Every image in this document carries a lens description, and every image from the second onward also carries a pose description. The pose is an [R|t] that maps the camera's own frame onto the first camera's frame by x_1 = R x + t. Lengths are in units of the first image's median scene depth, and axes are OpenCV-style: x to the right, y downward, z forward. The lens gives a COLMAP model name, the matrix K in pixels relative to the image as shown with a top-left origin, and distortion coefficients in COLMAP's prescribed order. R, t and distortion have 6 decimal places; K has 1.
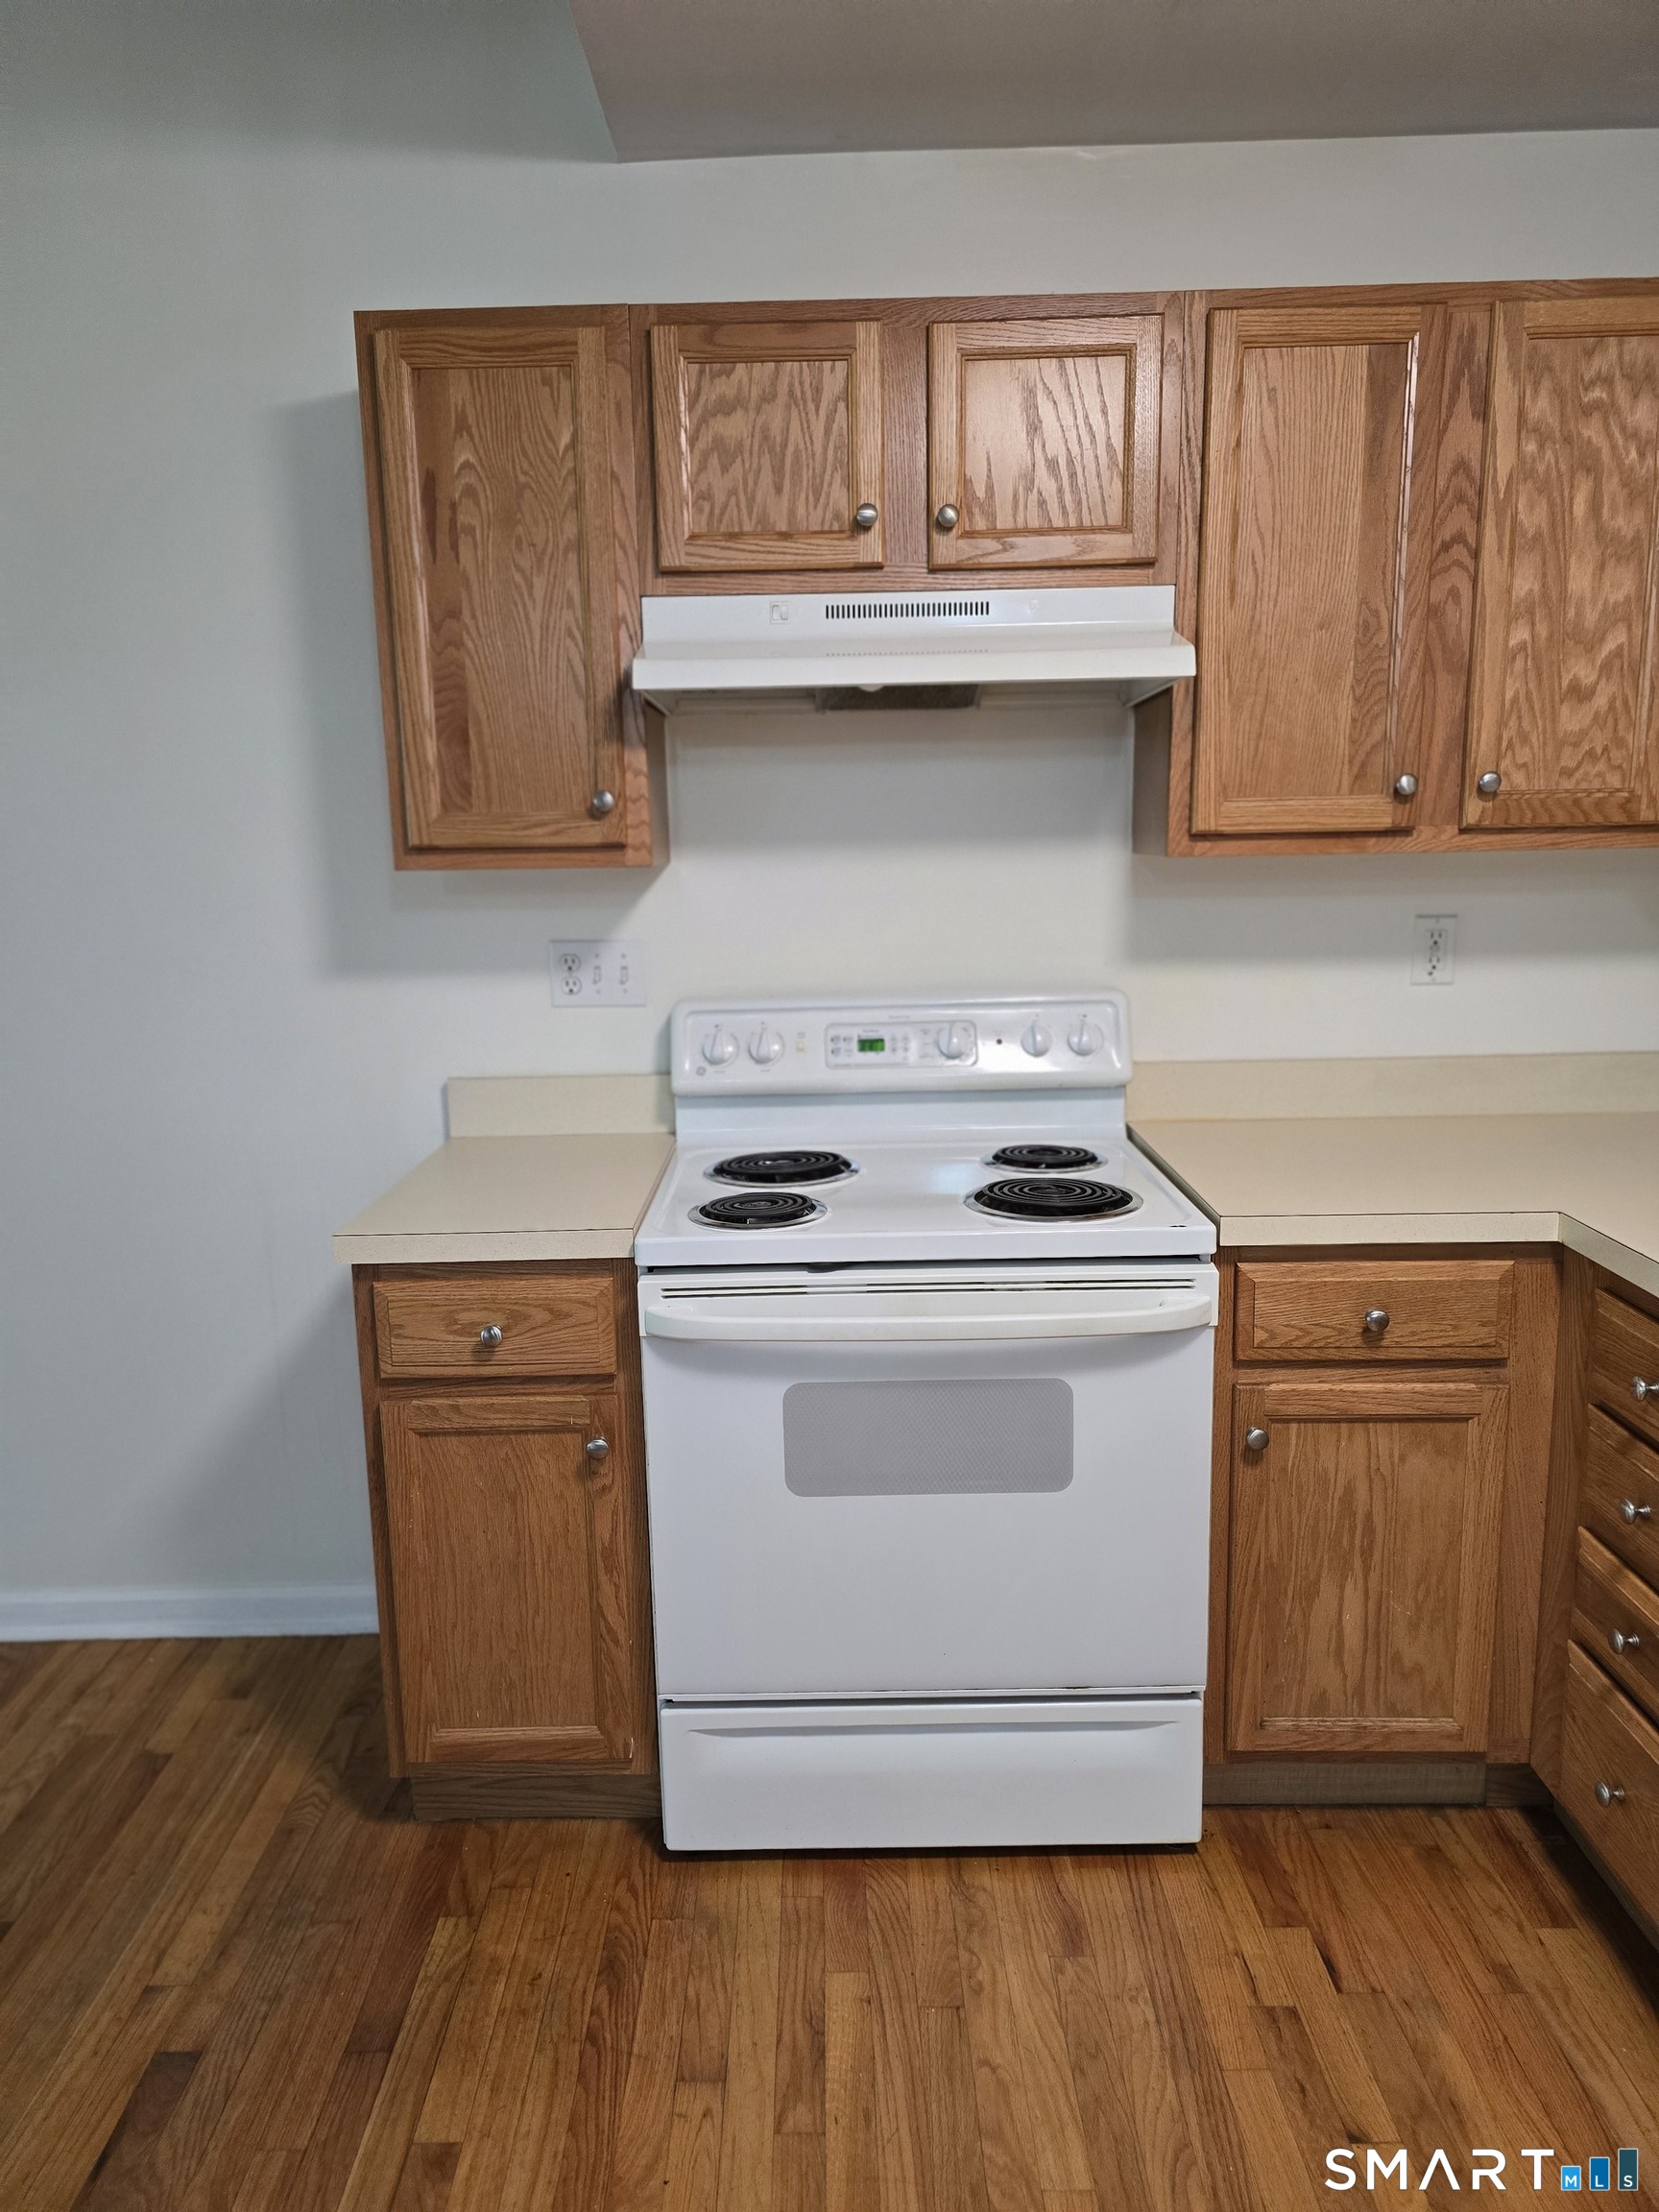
lens RADIAL K [[1515.2, 0, 821.6], [0, 1515.2, 1117.6], [0, 0, 1]] dist [0.063610, -0.042120]
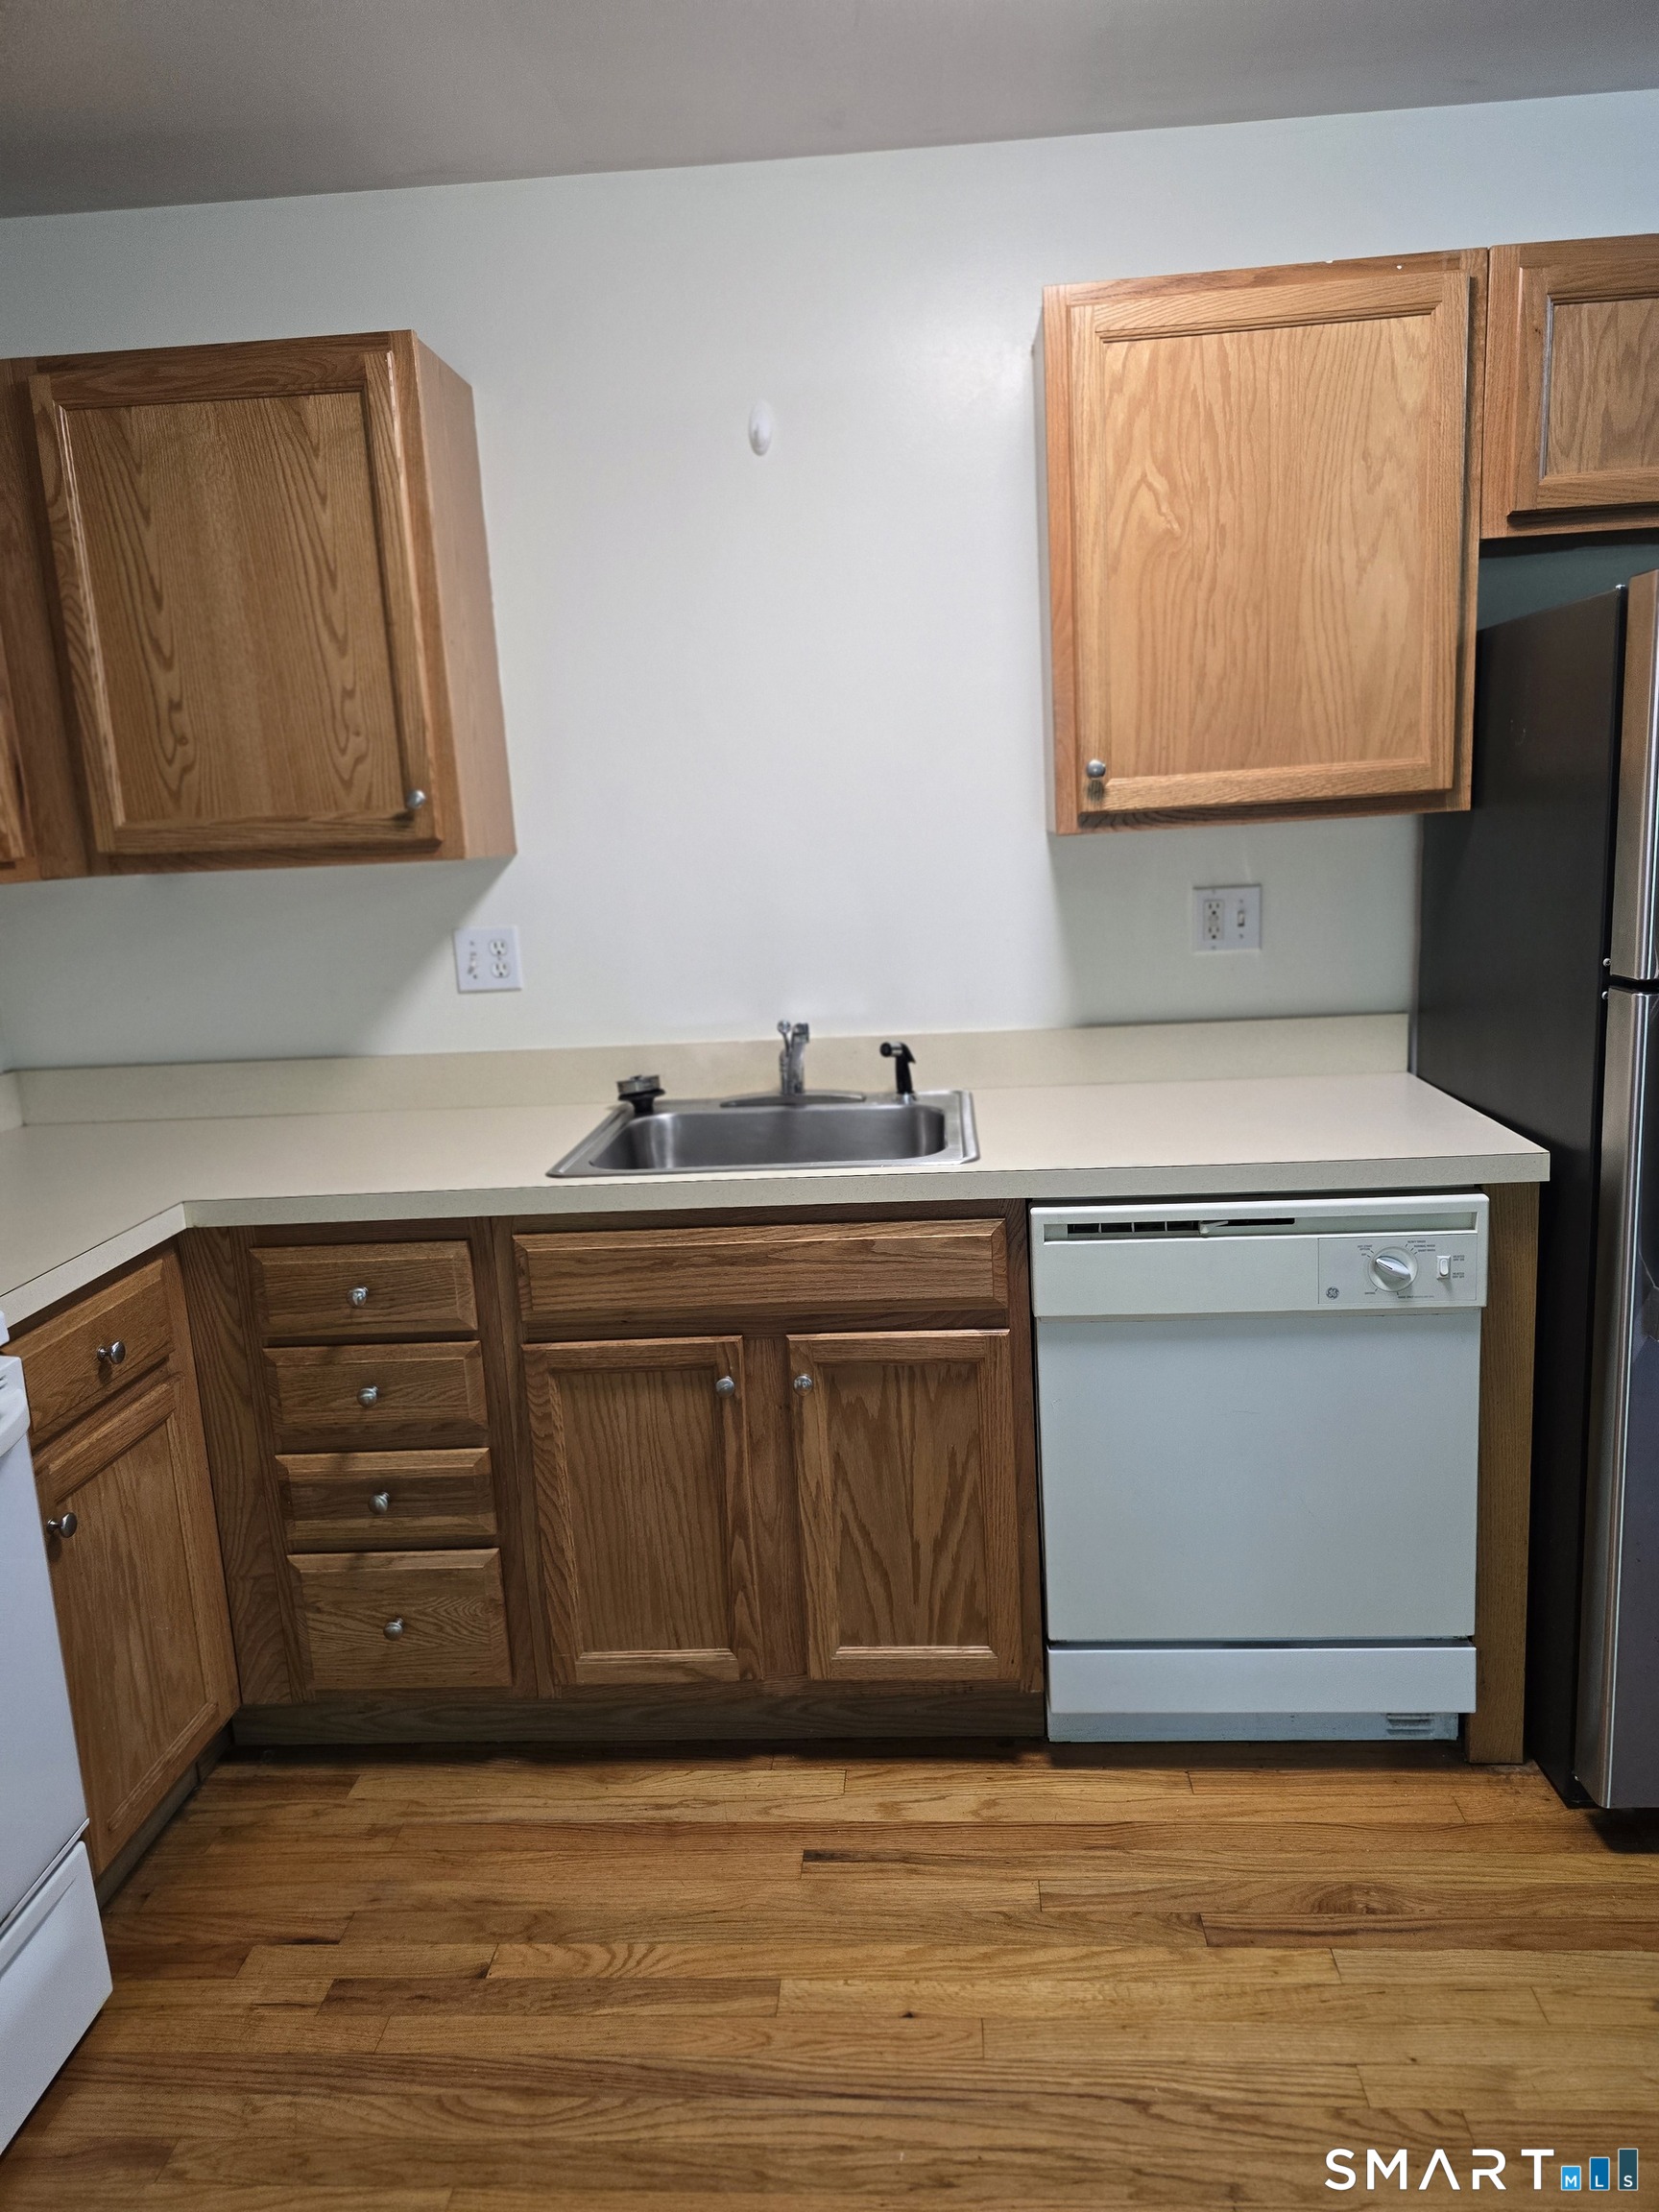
lens RADIAL K [[1515.2, 0, 824.2], [0, 1515.2, 1113.6], [0, 0, 1]] dist [0.063610, -0.042120]
pose [[0.060136, -0.175273, 0.982682, -0.581750], [0.241008, 0.957887, 0.156102, -0.062260], [-0.968658, 0.227447, 0.099845, 0.440956]]
